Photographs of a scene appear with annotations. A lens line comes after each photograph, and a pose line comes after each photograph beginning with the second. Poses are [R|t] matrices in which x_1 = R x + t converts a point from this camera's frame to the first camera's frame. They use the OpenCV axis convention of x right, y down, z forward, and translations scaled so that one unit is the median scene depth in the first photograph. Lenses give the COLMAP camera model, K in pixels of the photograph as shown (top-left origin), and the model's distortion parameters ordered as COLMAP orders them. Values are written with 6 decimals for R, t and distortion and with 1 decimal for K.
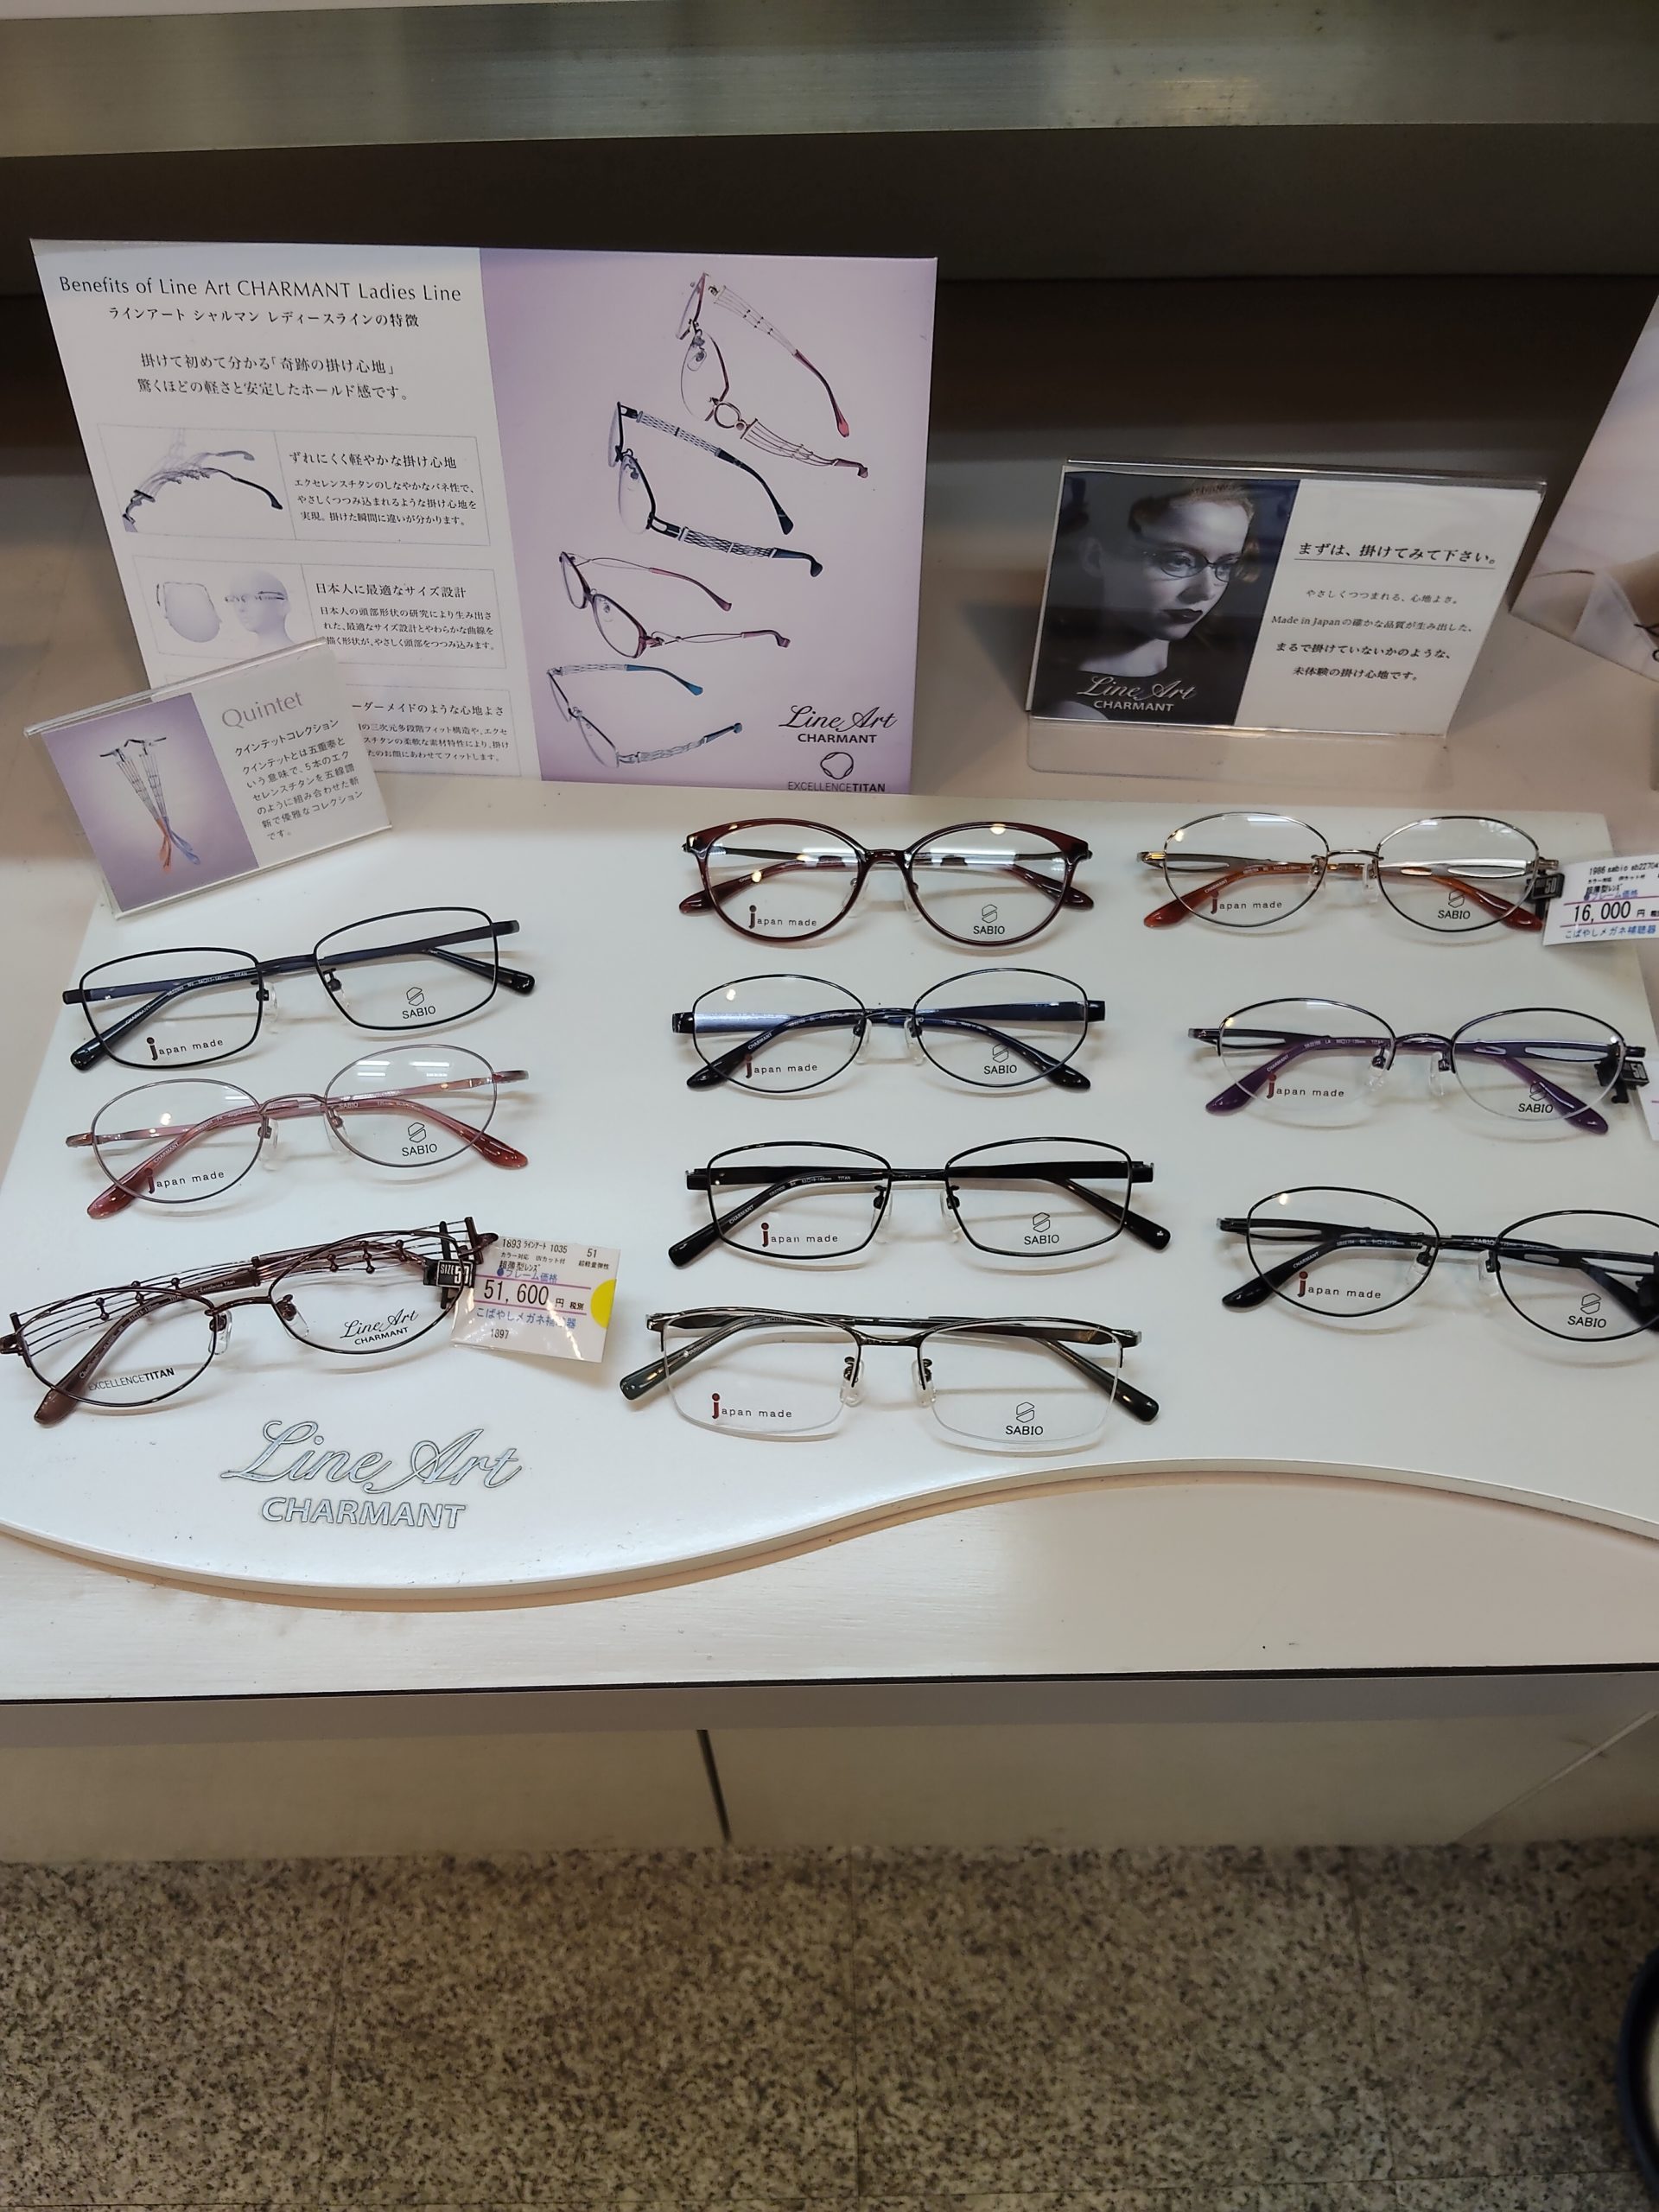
lens RADIAL K [[1804.2, 0, 834.7], [0, 1804.2, 1101.9], [0, 0, 1]] dist [0.086304, -0.162160]
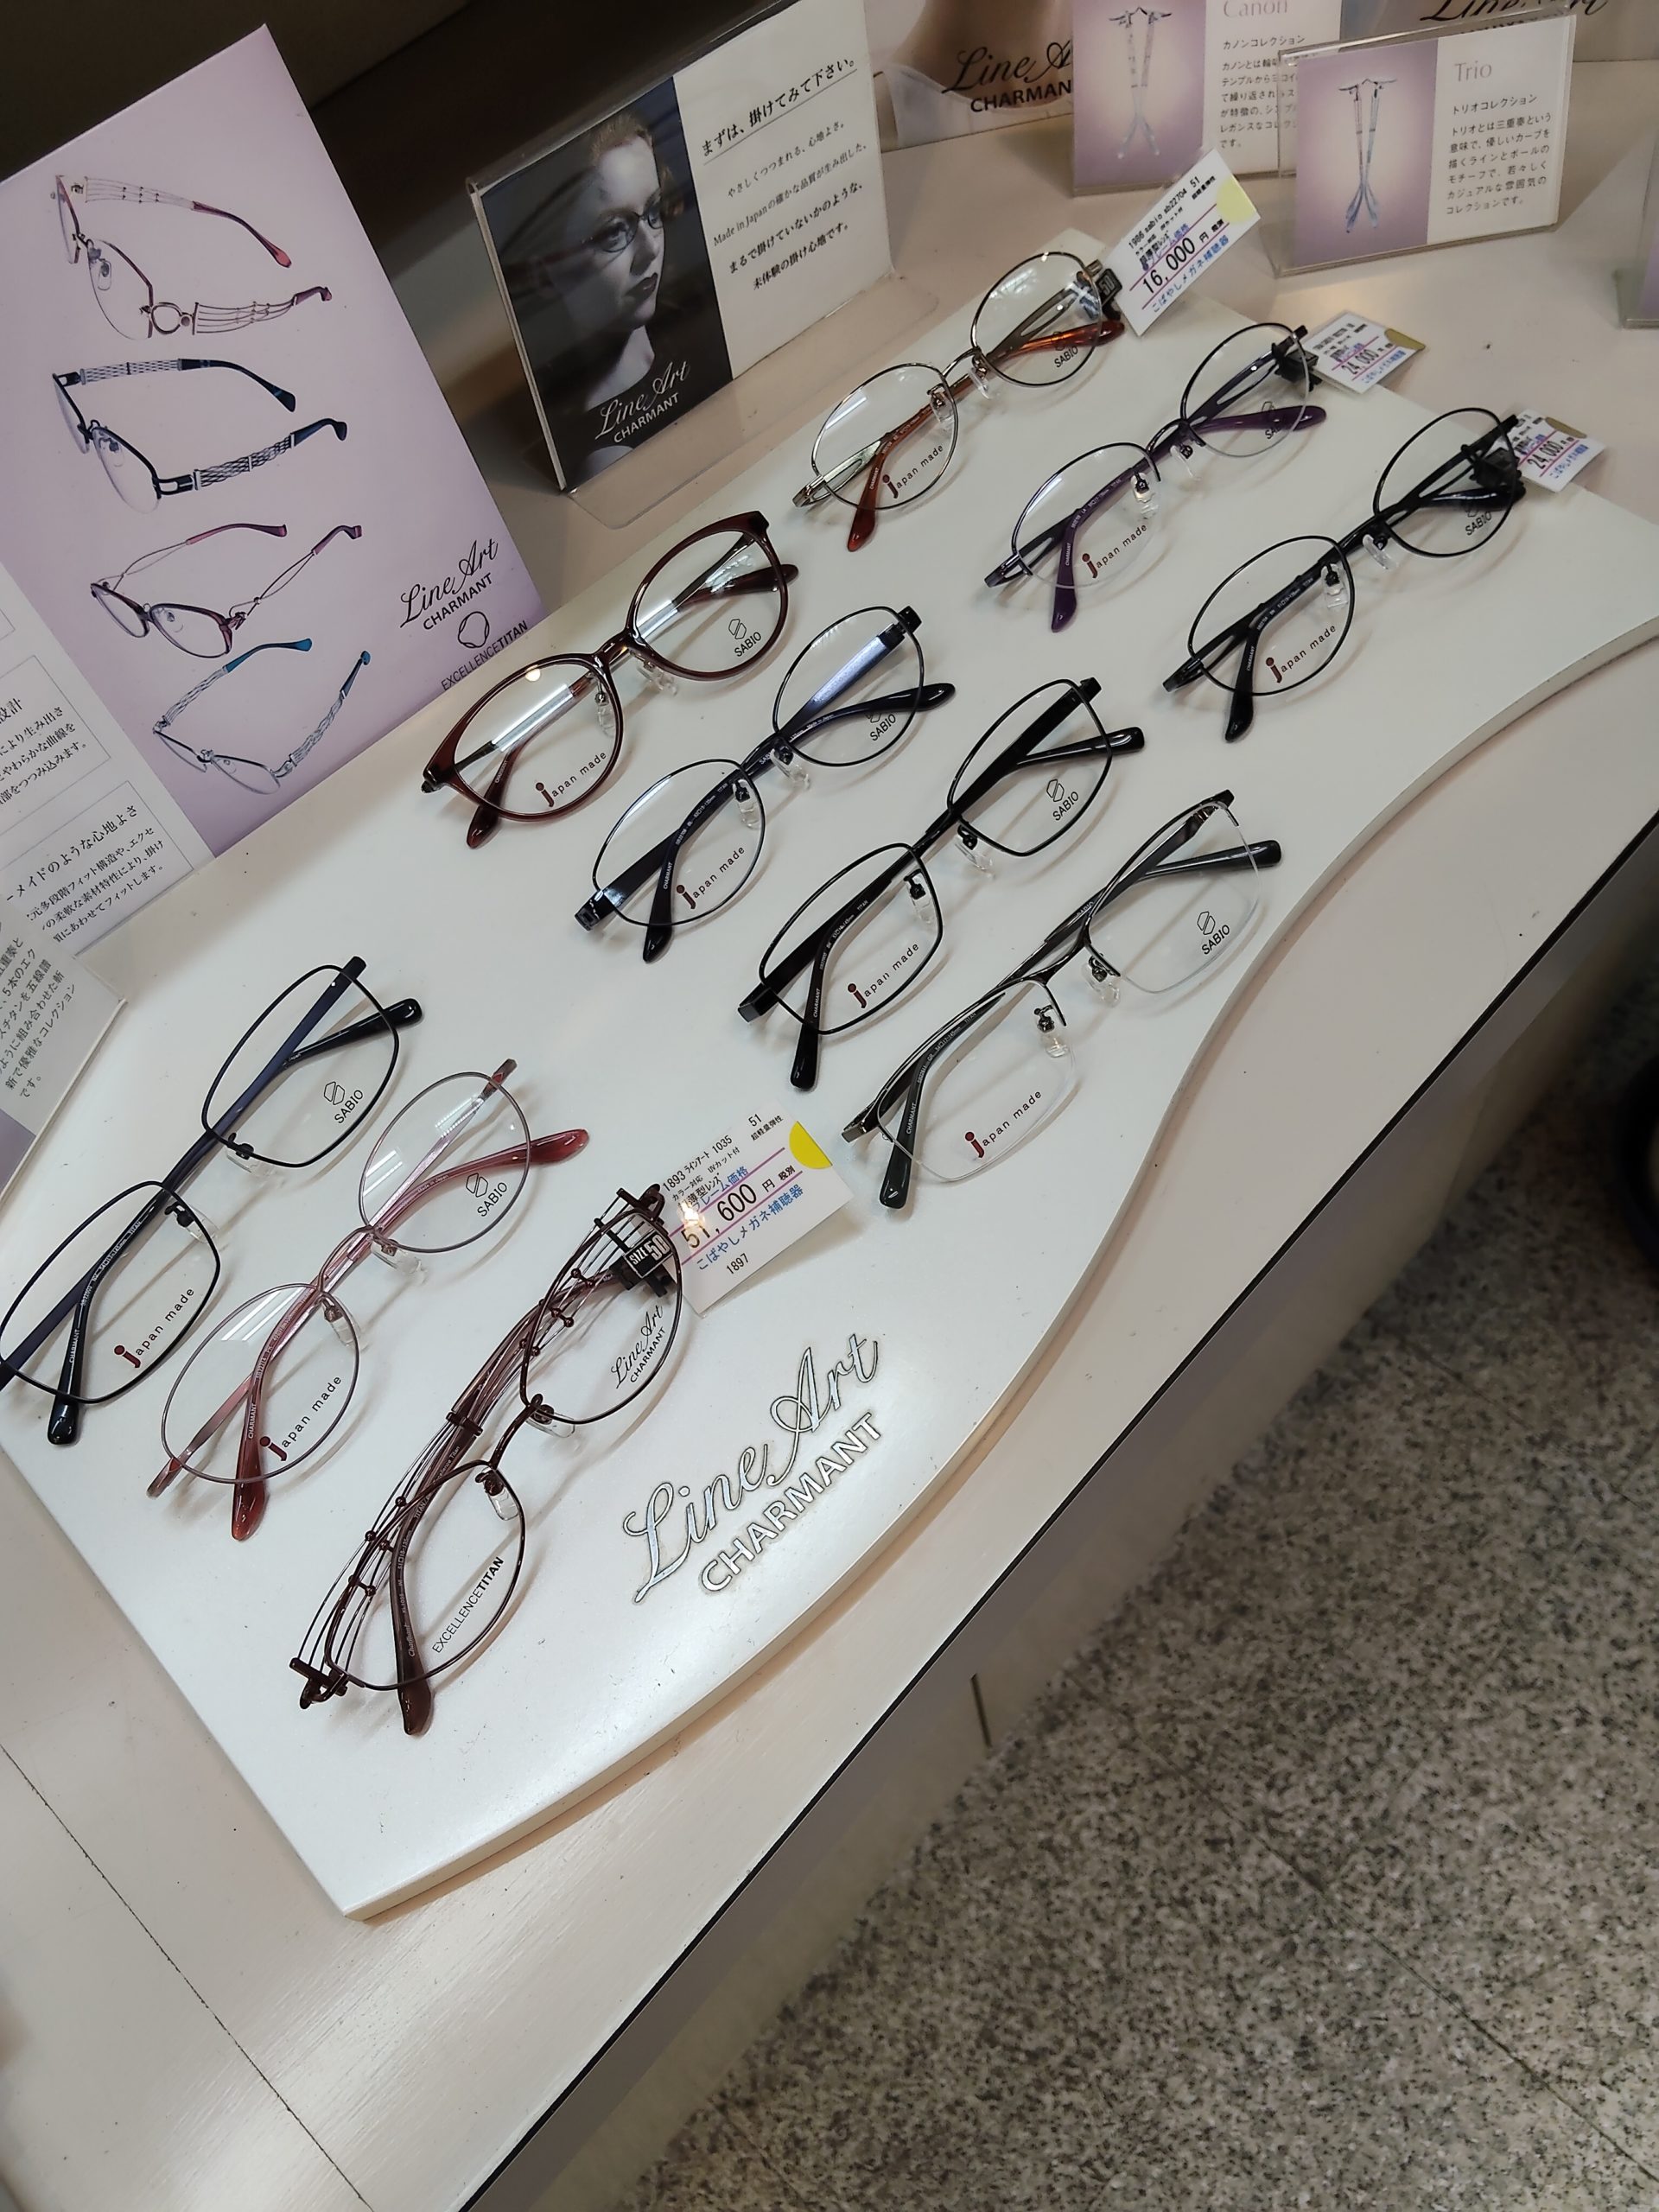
lens RADIAL K [[1804.2, 0, 828.2], [0, 1804.2, 1093.0], [0, 0, 1]] dist [0.086304, -0.162160]
pose [[0.689849, -0.660077, 0.297331, -0.315694], [0.665971, 0.739658, 0.096900, 0.011826], [-0.283885, 0.131167, 0.949844, 0.143646]]
